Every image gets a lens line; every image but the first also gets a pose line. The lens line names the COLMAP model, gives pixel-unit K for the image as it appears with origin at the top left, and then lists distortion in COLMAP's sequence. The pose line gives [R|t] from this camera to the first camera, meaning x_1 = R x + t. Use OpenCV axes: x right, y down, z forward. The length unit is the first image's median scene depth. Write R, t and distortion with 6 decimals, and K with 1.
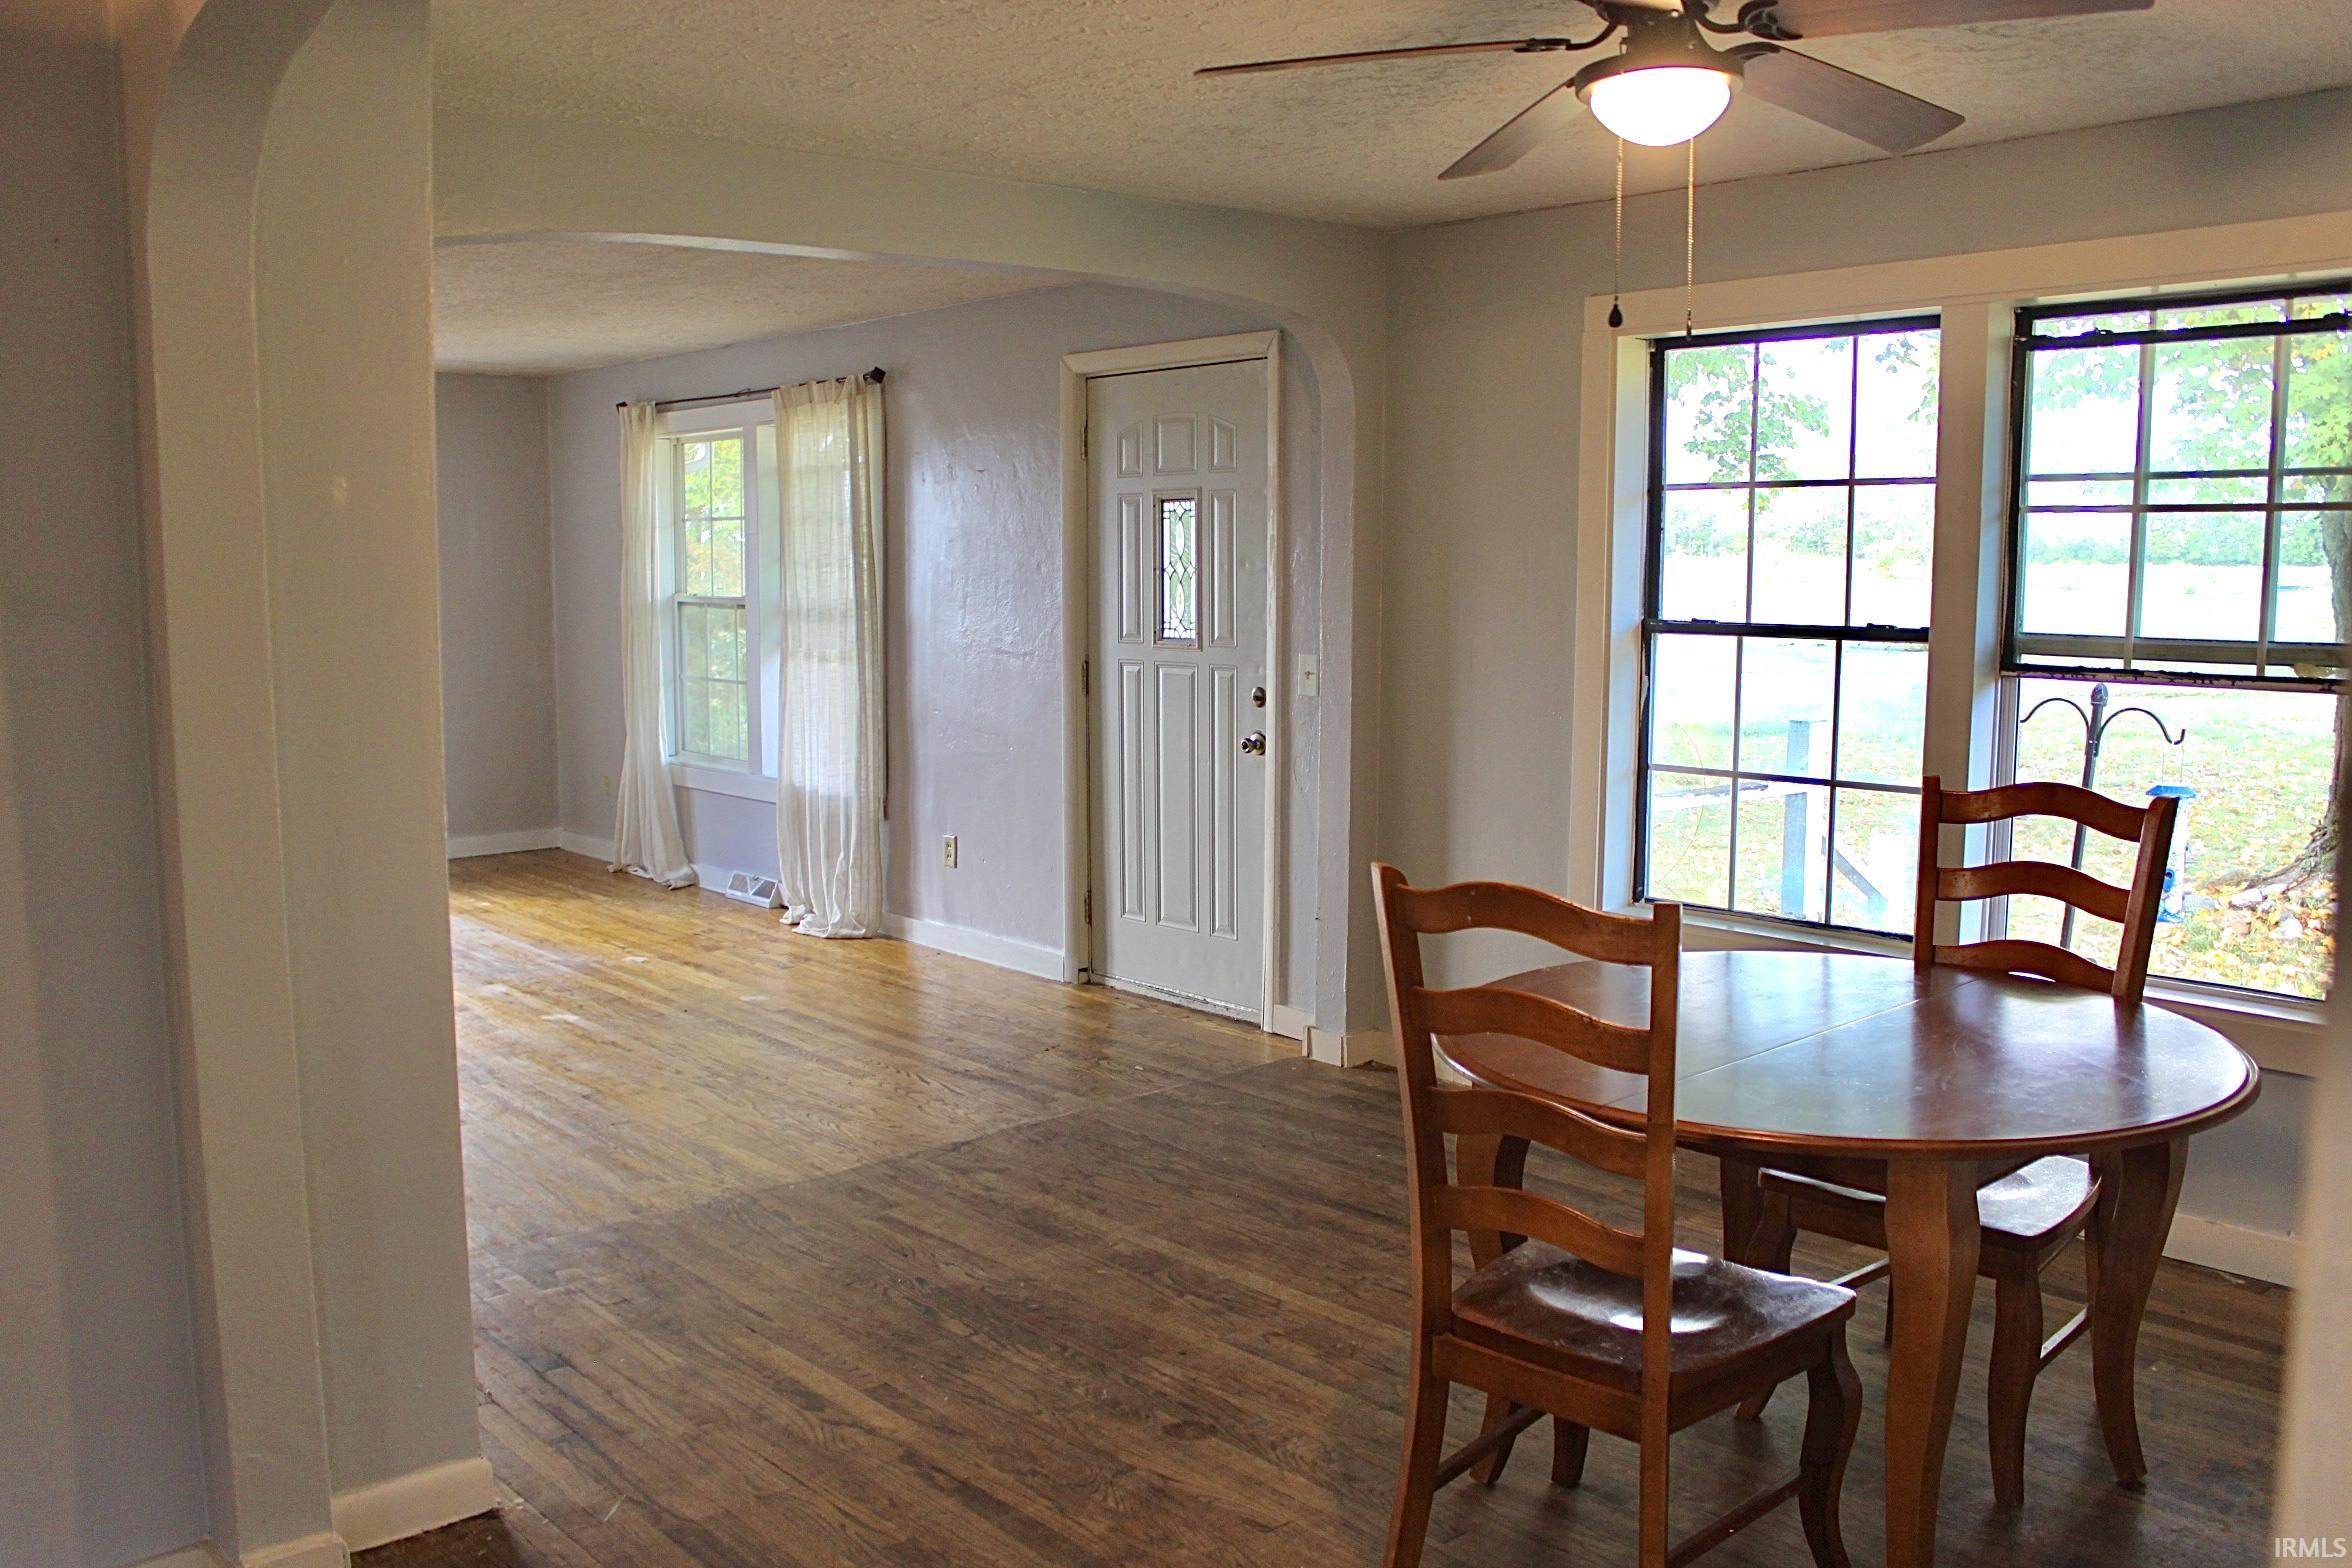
lens RADIAL K [[1975.5, 0, 1164.8], [0, 1975.5, 784.2], [0, 0, 1]] dist [-0.068693, 0.045157]
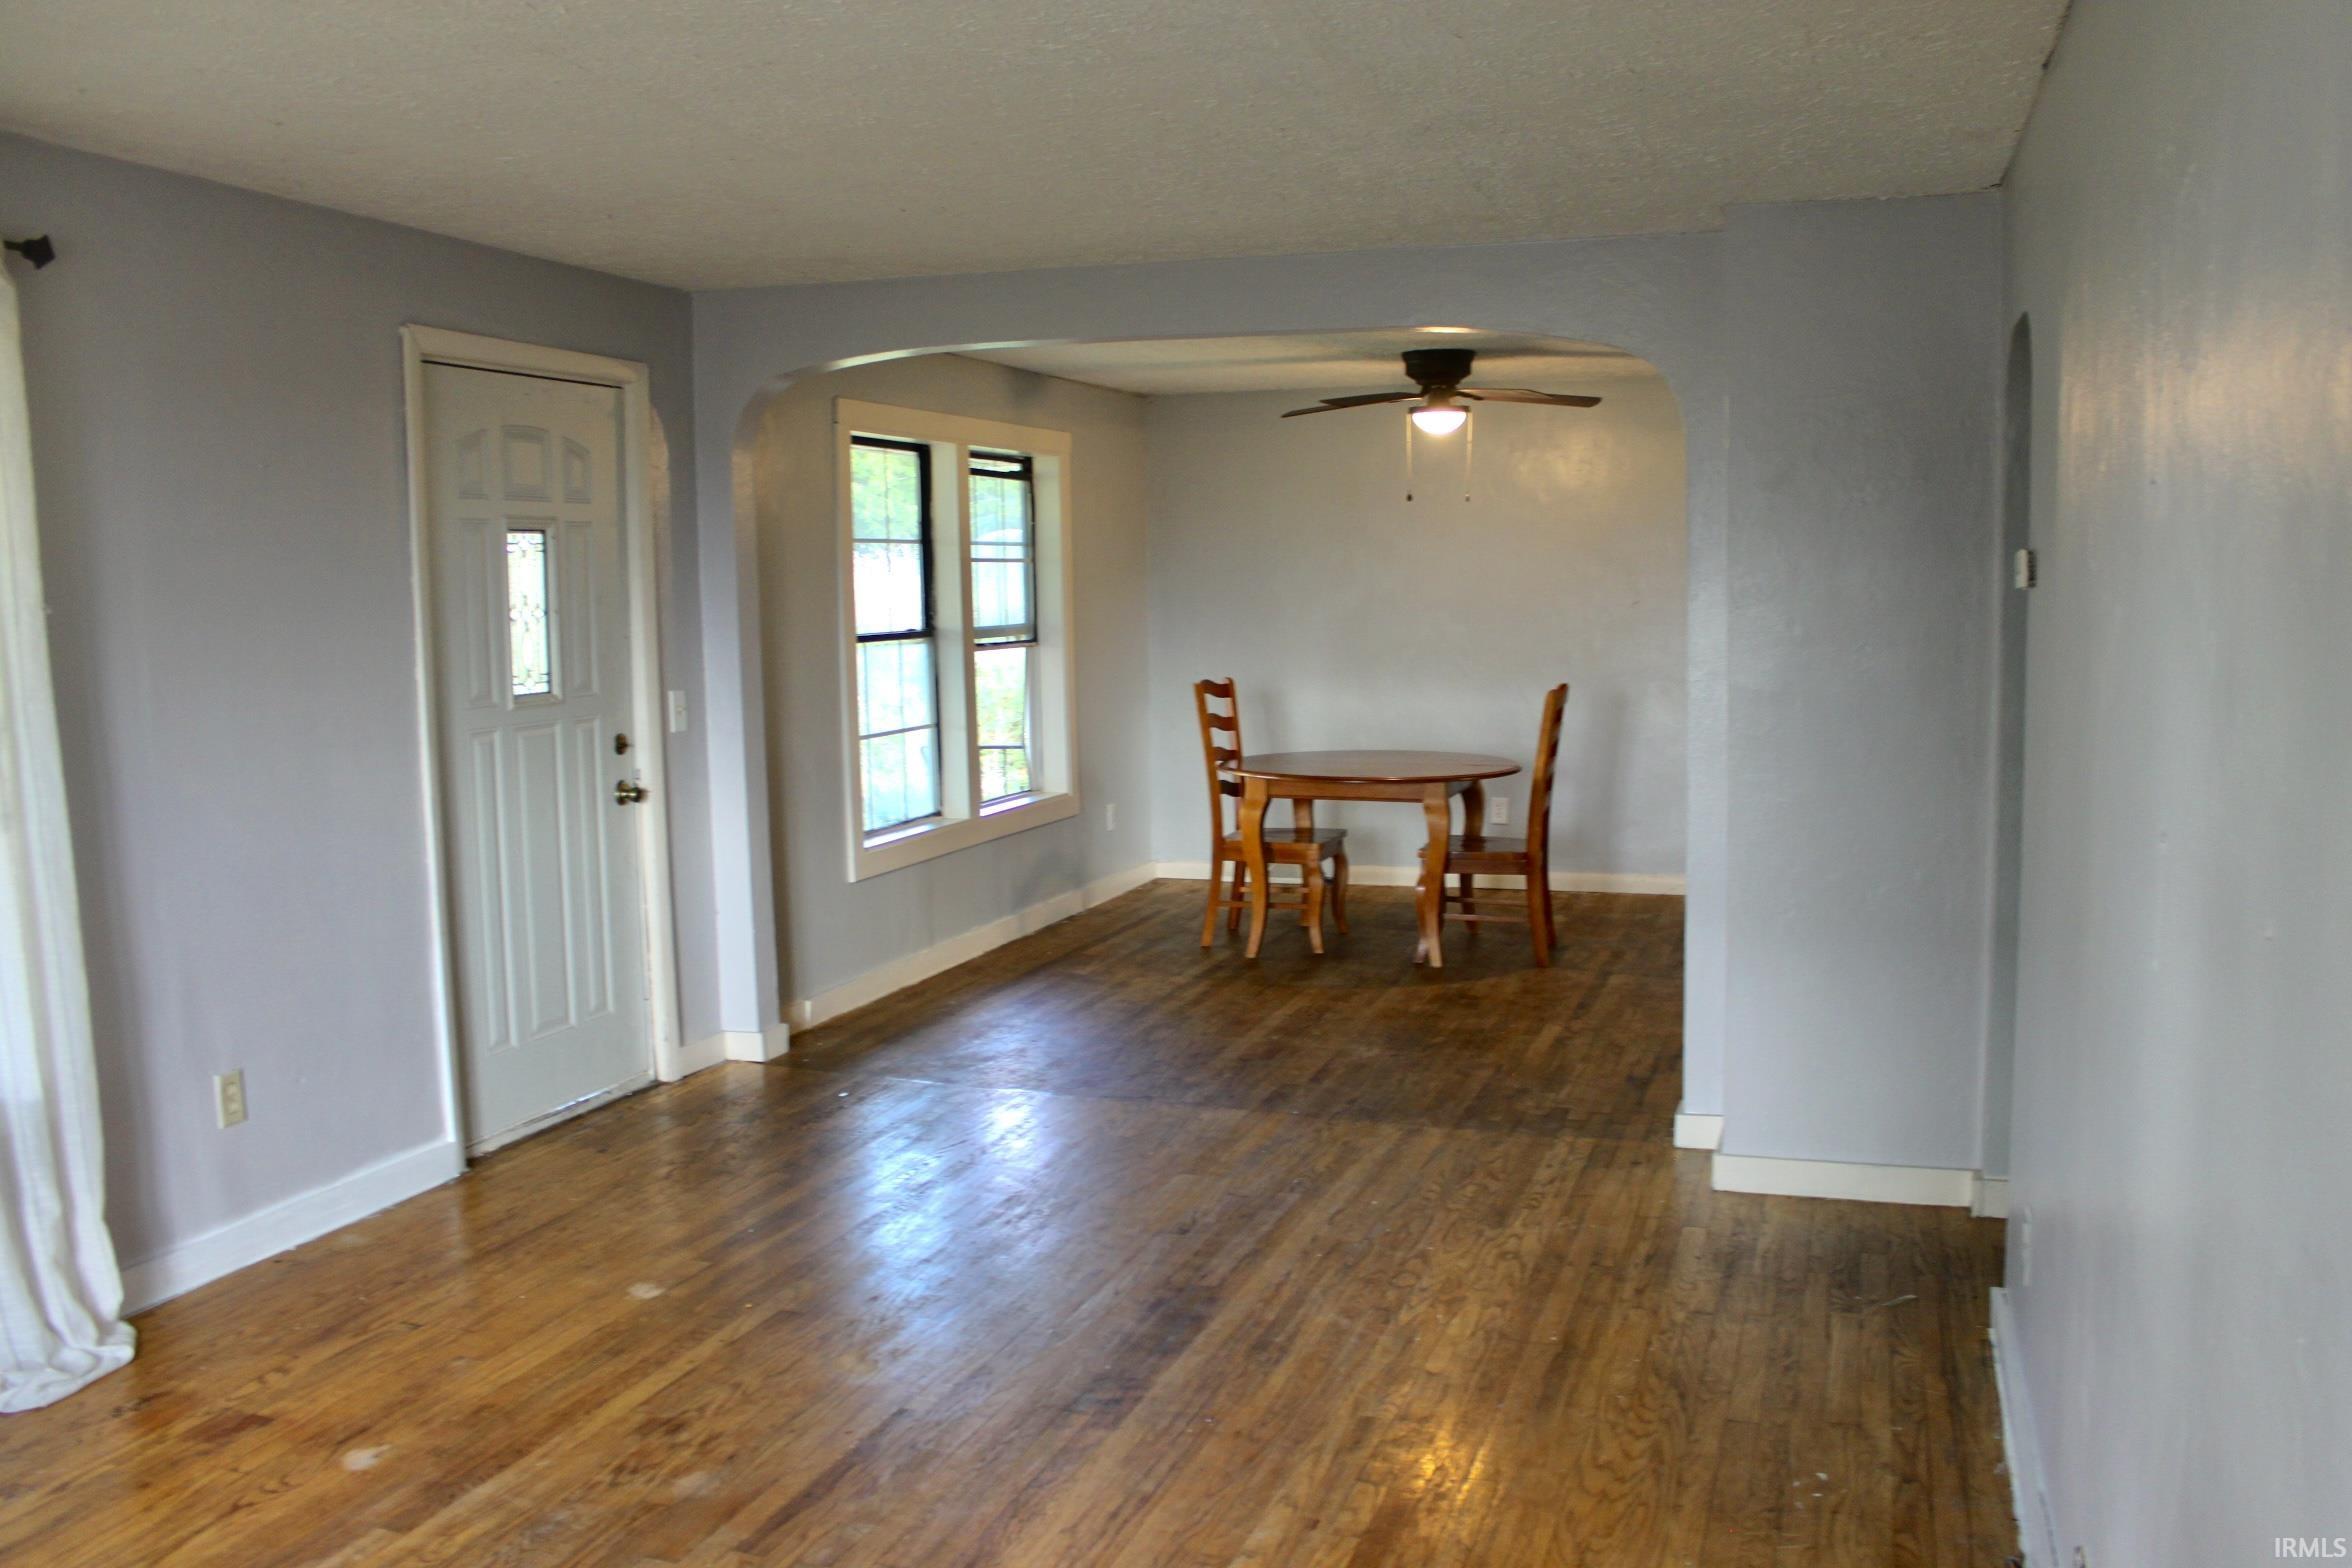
lens RADIAL K [[1975.5, 0, 1175.3], [0, 1975.5, 787.2], [0, 0, 1]] dist [-0.068693, 0.045157]
pose [[-0.506500, -0.088745, 0.857661, -1.142644], [0.103940, 0.981152, 0.162905, -0.190808], [-0.855952, 0.171657, -0.487729, 1.578745]]
